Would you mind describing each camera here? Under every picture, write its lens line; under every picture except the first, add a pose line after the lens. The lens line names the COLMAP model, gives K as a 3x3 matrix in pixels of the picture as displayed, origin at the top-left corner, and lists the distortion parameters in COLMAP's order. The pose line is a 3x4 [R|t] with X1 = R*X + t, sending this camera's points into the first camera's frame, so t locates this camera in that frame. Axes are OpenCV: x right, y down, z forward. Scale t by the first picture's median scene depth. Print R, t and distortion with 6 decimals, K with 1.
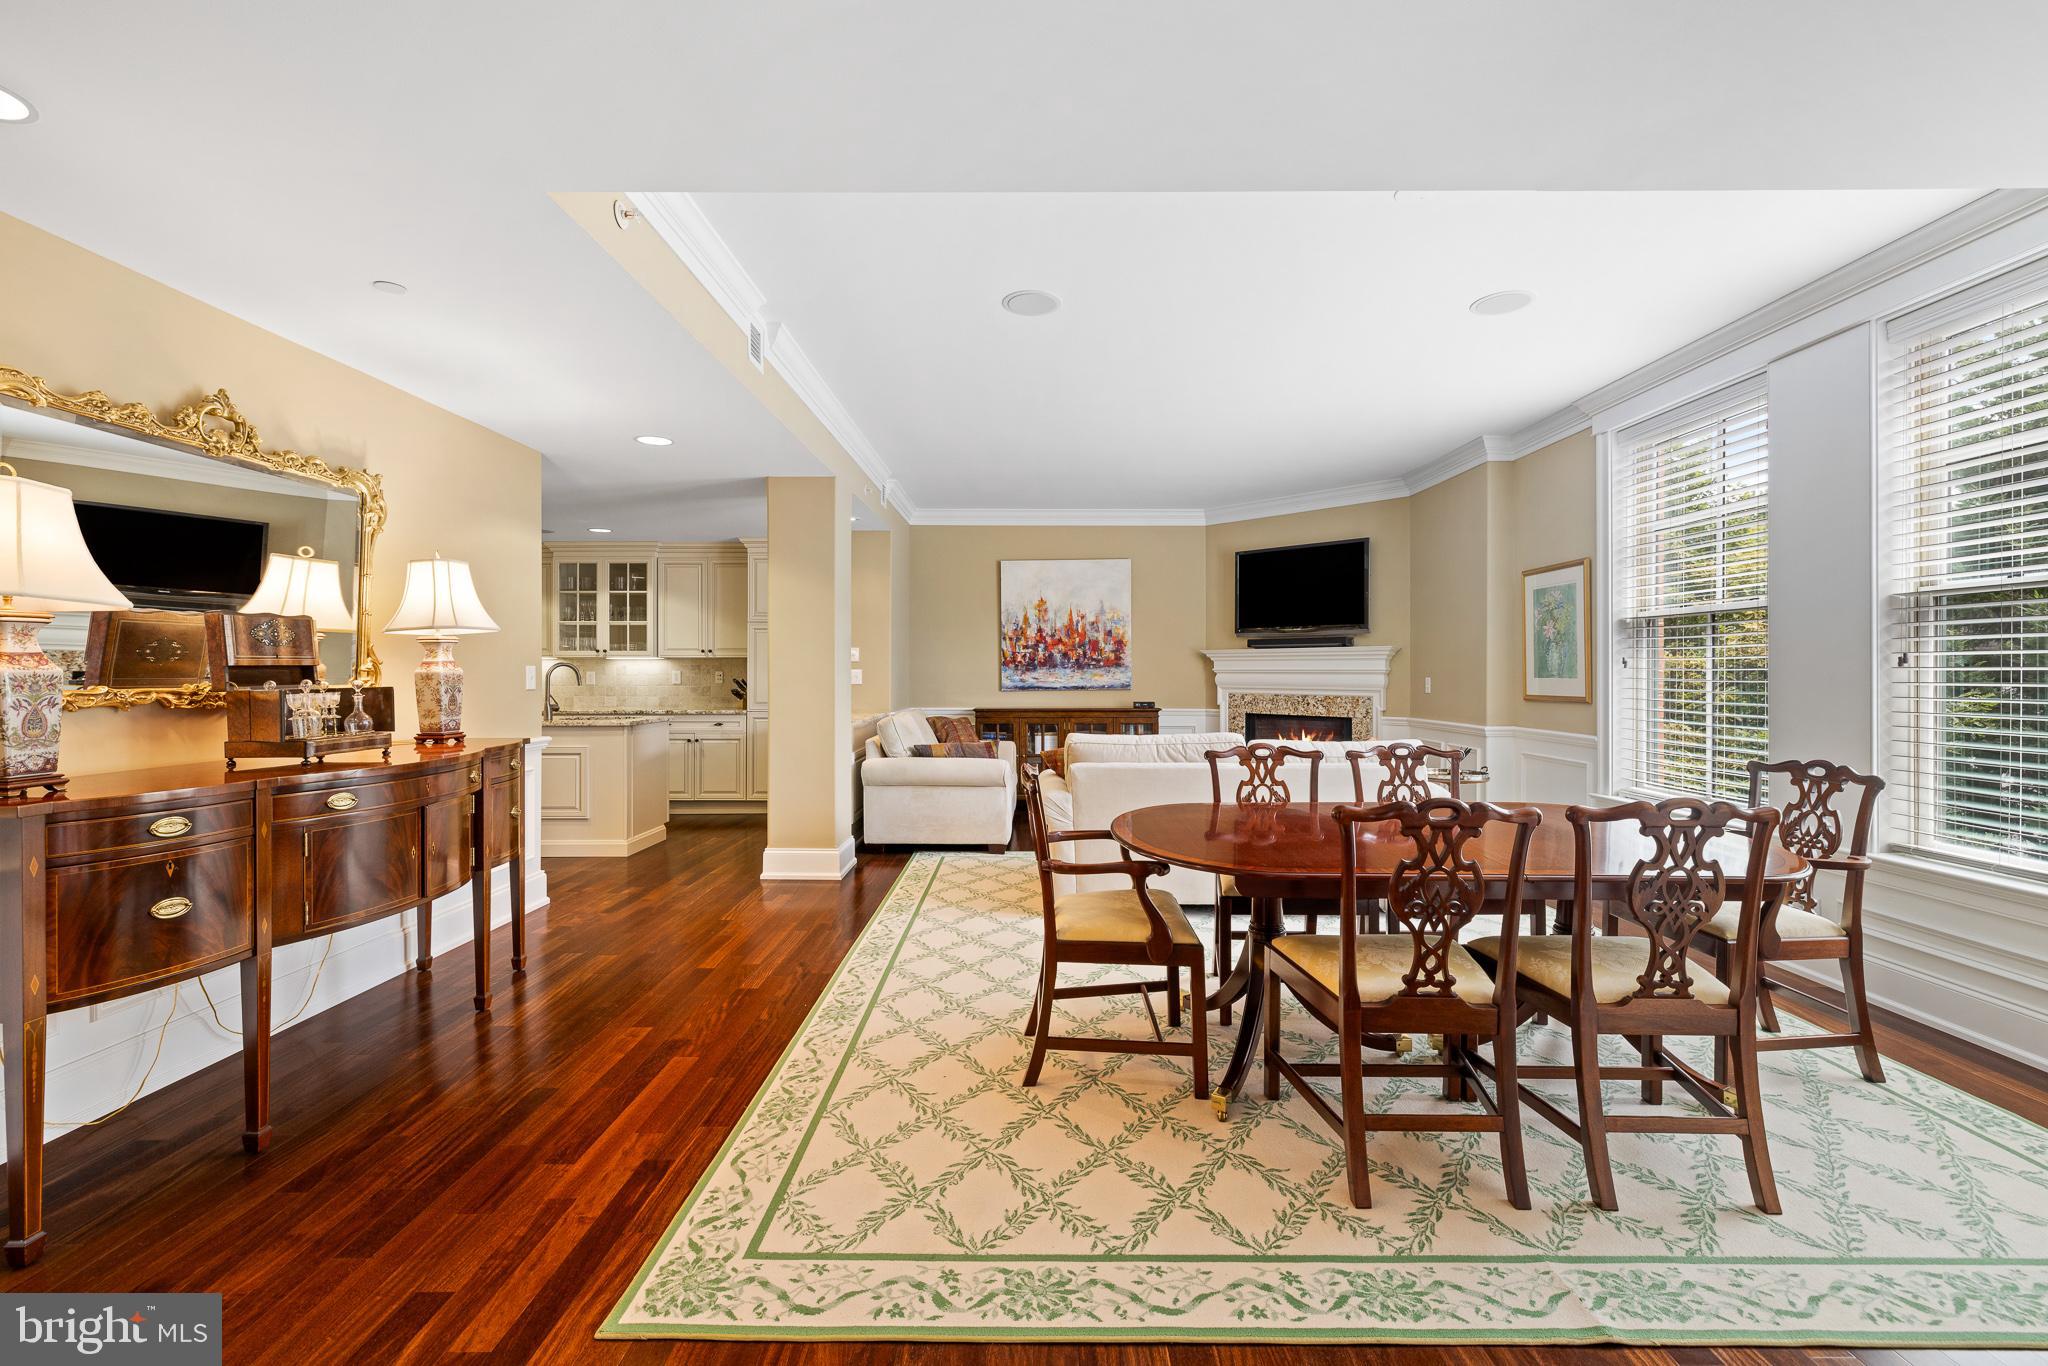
lens RADIAL K [[877.5, 0, 1023.4], [0, 877.5, 677.6], [0, 0, 1]] dist [-0.000169, 0.000082]
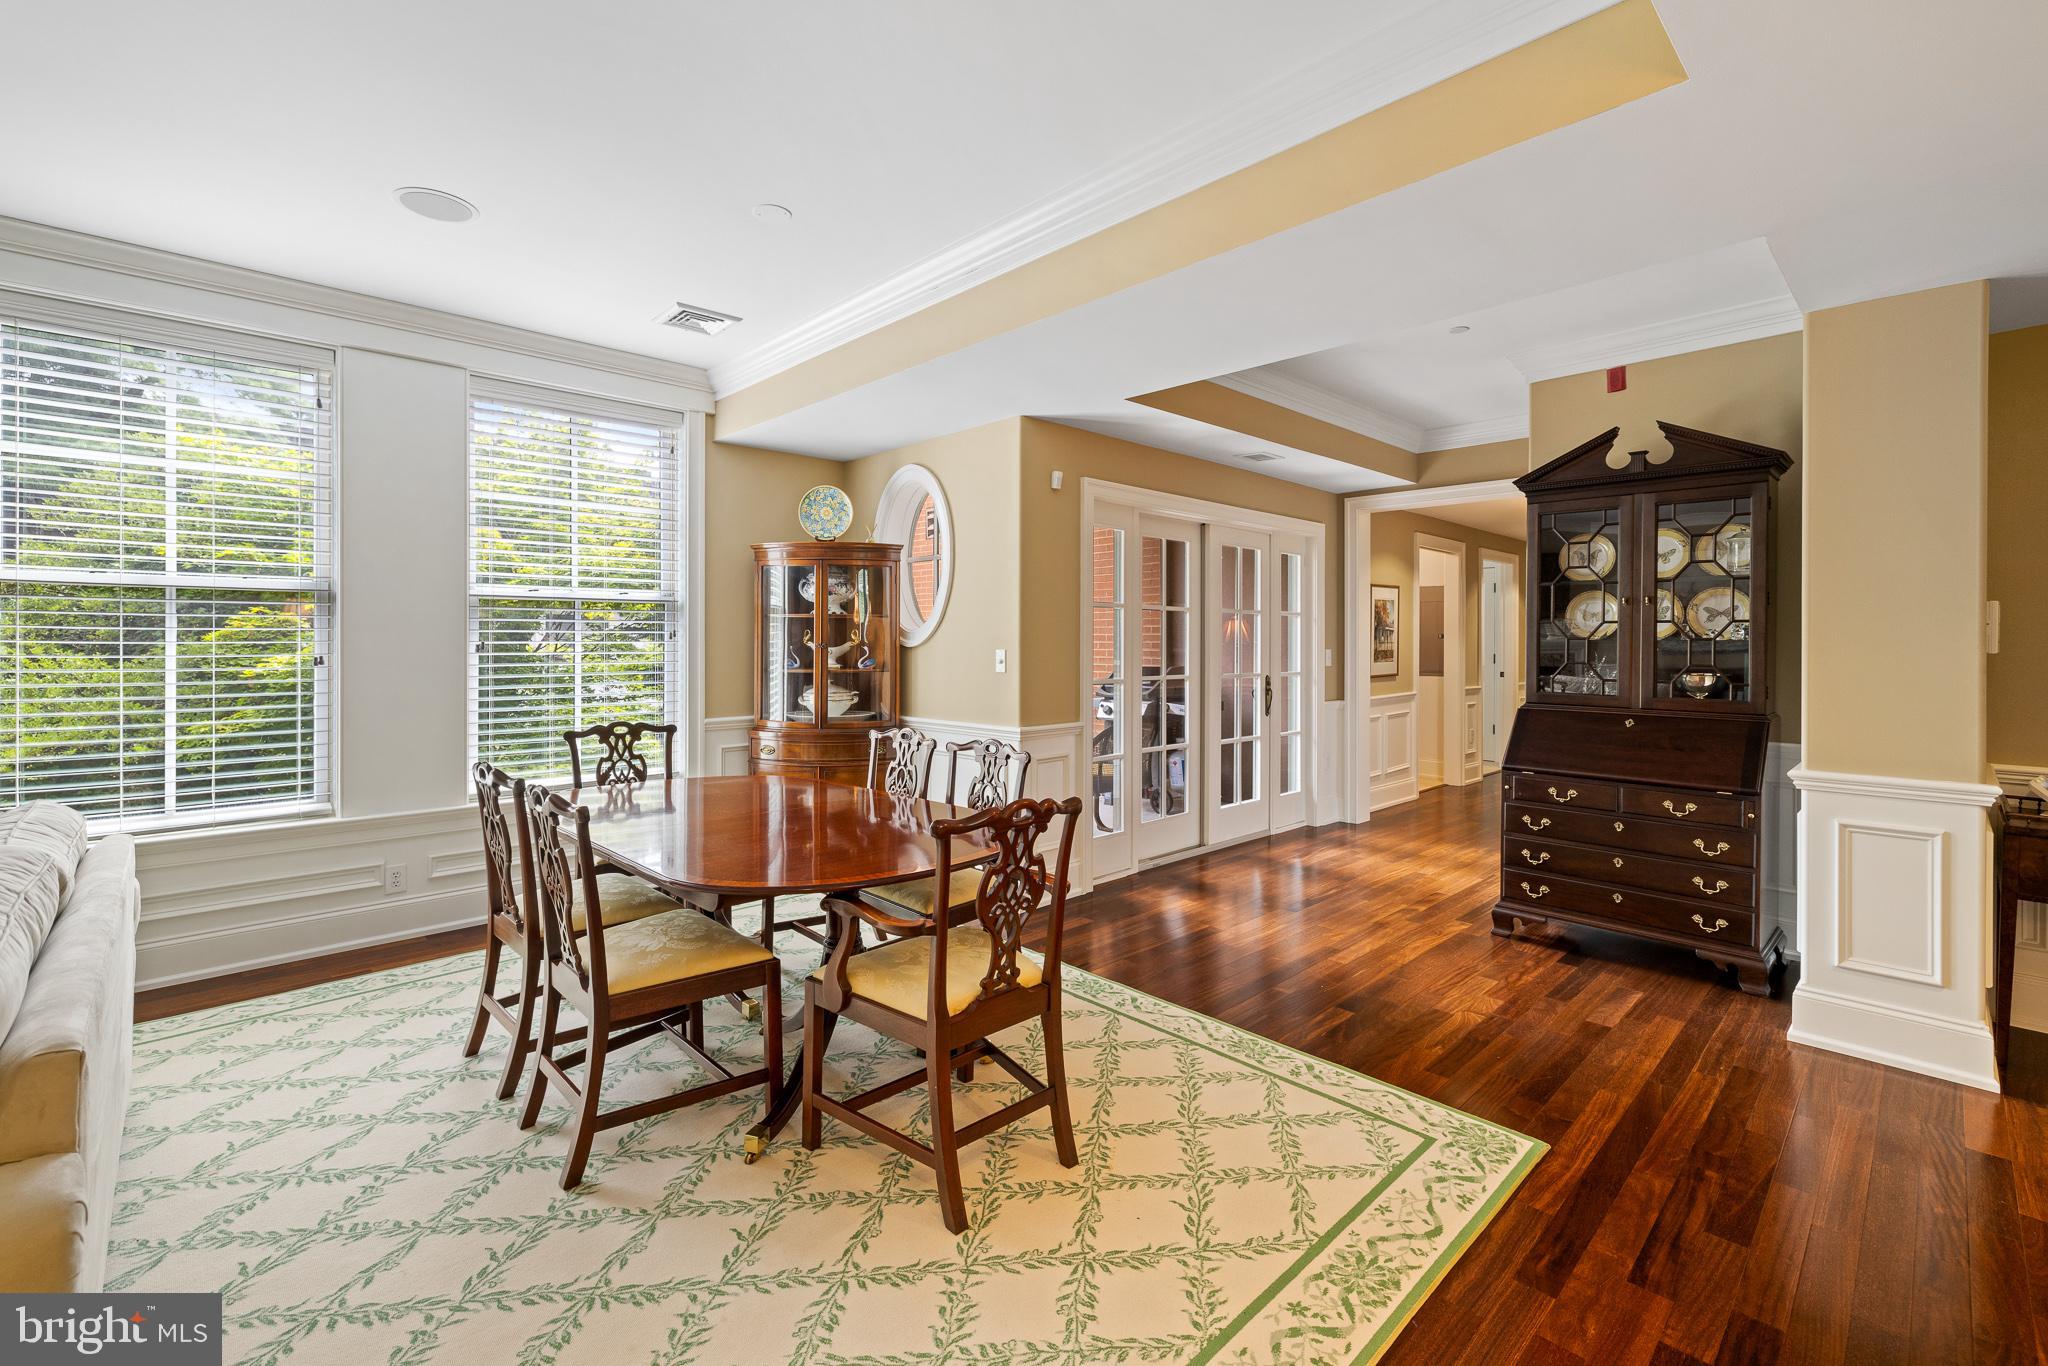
lens RADIAL K [[877.5, 0, 1019.9], [0, 877.5, 641.2], [0, 0, 1]] dist [-0.000169, 0.000082]
pose [[-0.697020, -0.002700, 0.717047, -0.713368], [-0.001433, 0.999996, 0.002372, -0.050137], [-0.717051, 0.000626, -0.697021, 2.048860]]
